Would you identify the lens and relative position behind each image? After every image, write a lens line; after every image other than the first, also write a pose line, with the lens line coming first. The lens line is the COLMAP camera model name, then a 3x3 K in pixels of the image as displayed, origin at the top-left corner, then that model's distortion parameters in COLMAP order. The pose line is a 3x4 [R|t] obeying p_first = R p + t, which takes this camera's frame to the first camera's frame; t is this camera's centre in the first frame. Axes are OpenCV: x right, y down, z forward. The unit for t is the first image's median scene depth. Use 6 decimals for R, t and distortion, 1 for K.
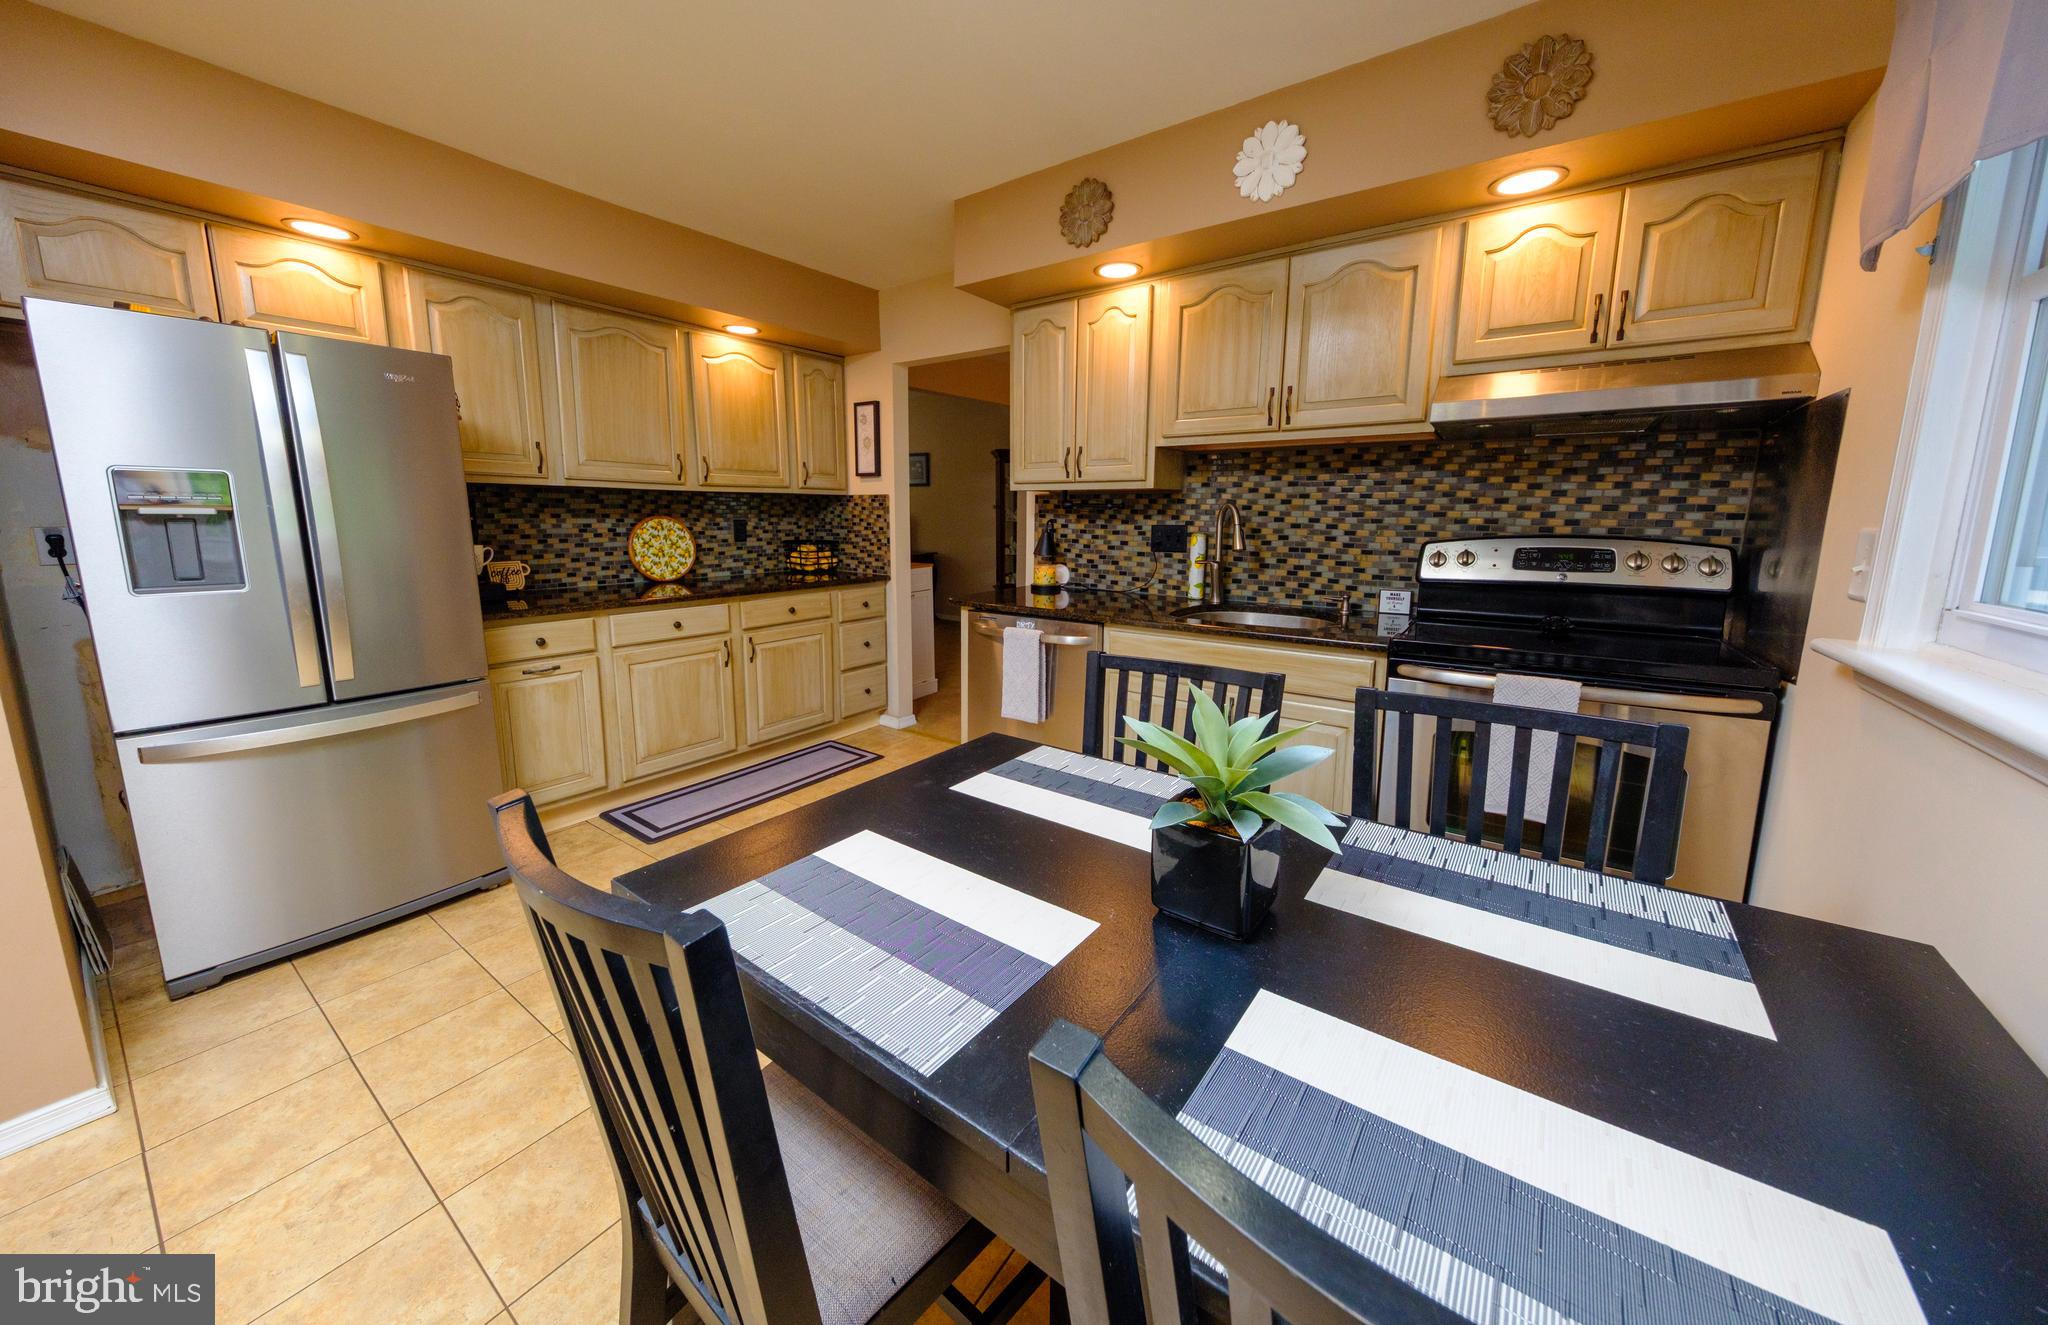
lens RADIAL K [[706.8, 0, 1018.8], [0, 706.8, 635.7], [0, 0, 1]] dist [-0.002453, -0.000194]
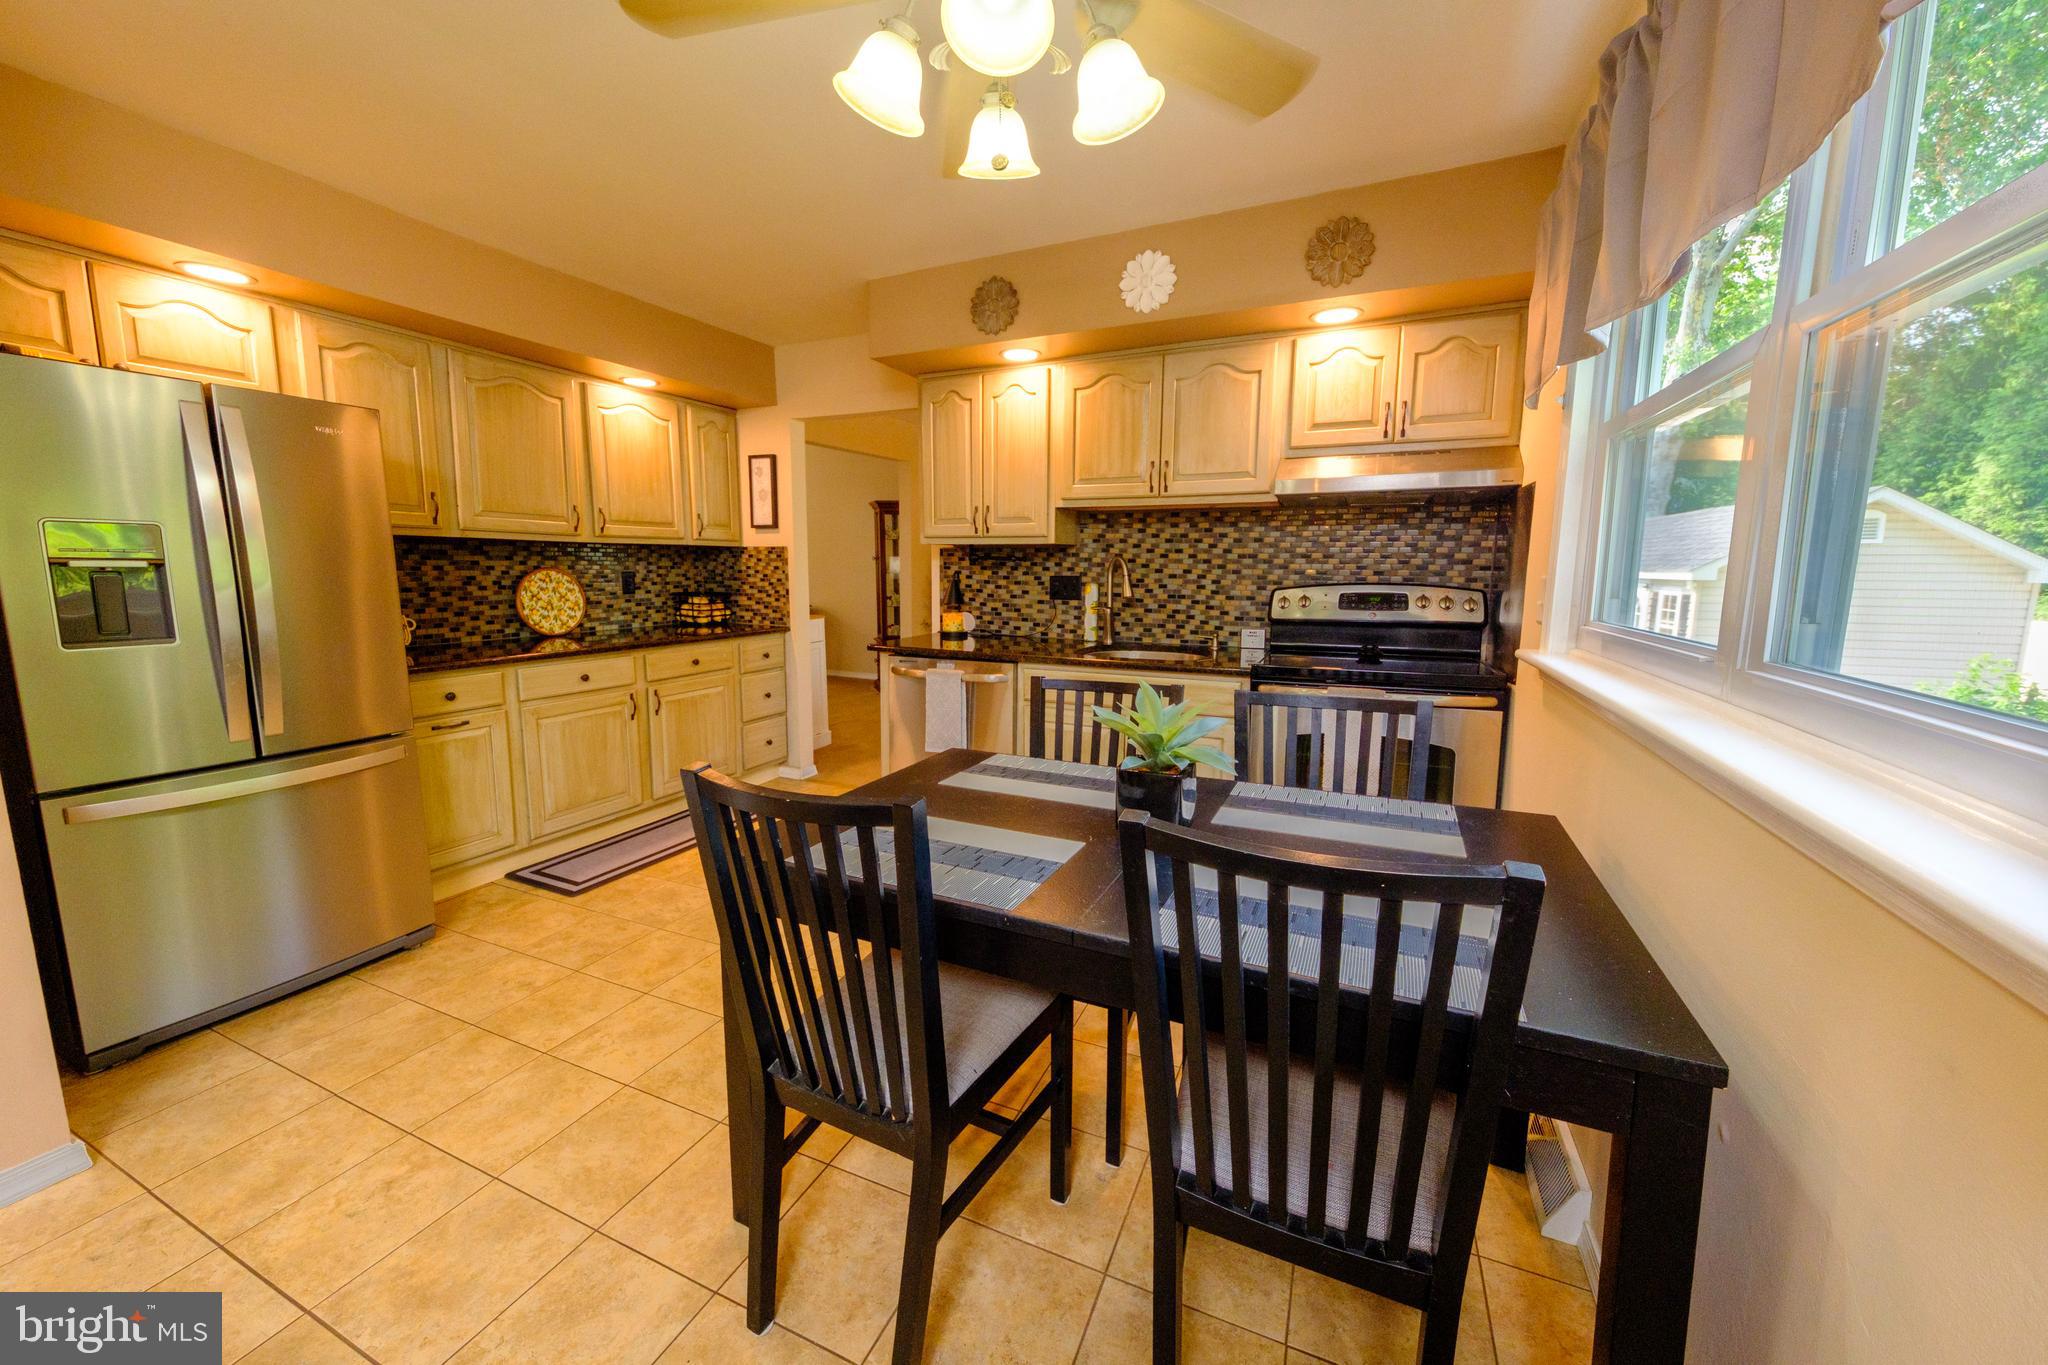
lens RADIAL K [[738.1, 0, 1024.0], [0, 738.1, 682.5], [0, 0, 1]] dist [0.001280, -0.002824]
pose [[0.980767, -0.030525, 0.192781, -0.095430], [0.032915, 0.999416, -0.009208, 0.025193], [-0.192388, 0.015376, 0.981199, -0.160021]]
